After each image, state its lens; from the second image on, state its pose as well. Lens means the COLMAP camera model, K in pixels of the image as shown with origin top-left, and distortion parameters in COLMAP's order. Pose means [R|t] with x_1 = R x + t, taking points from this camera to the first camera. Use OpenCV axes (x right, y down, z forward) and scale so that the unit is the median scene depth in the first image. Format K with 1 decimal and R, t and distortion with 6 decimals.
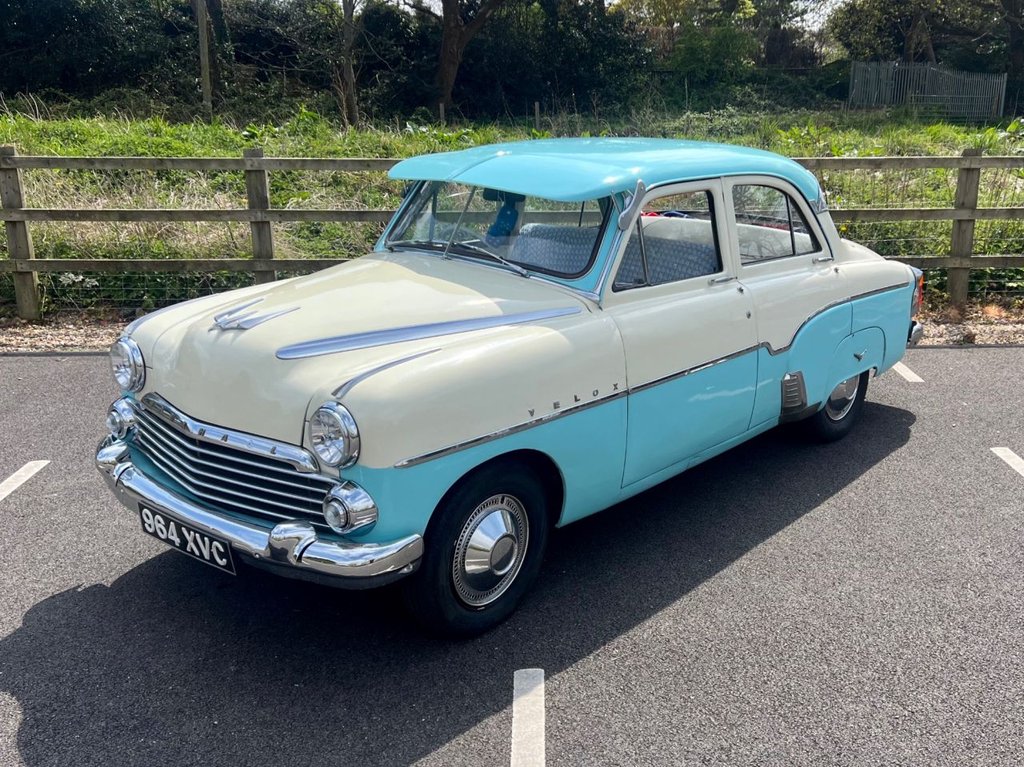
lens RADIAL K [[1042.4, 0, 546.9], [0, 1042.4, 361.2], [0, 0, 1]] dist [0.037635, -0.020914]
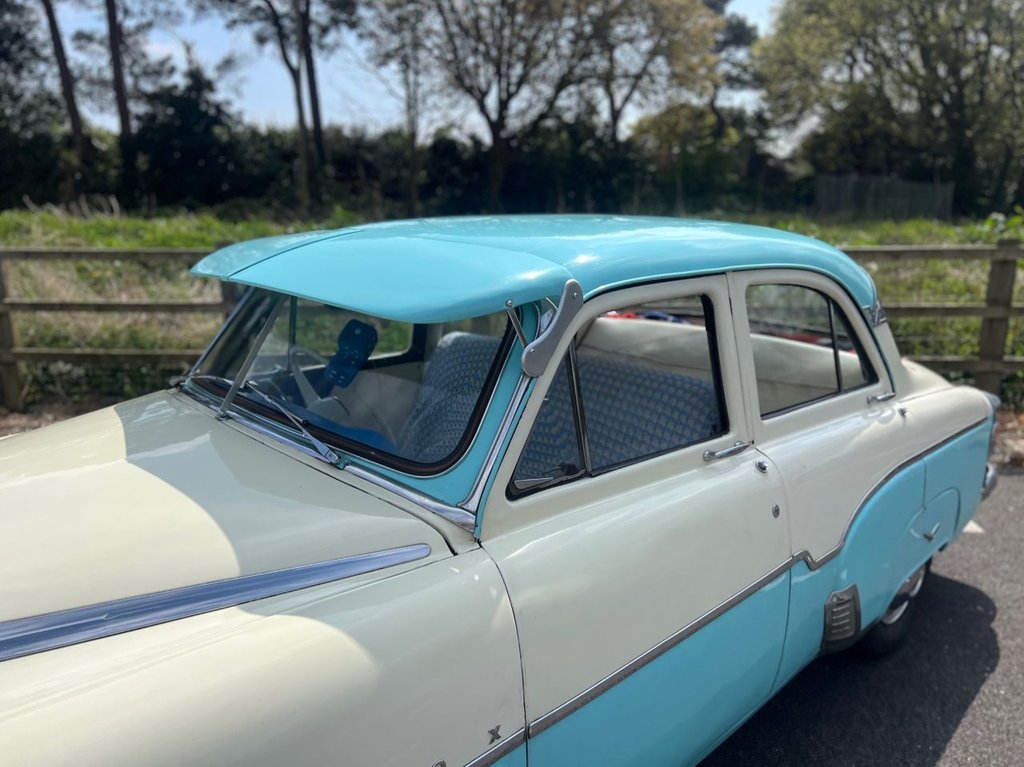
lens RADIAL K [[787.1, 0, 488.0], [0, 787.1, 372.0], [0, 0, 1]] dist [0.013182, -0.008322]
pose [[0.994102, 0.015066, -0.107396, 0.076287], [-0.019616, 0.998948, -0.041439, -0.092414], [0.106659, 0.043302, 0.993352, 0.511092]]
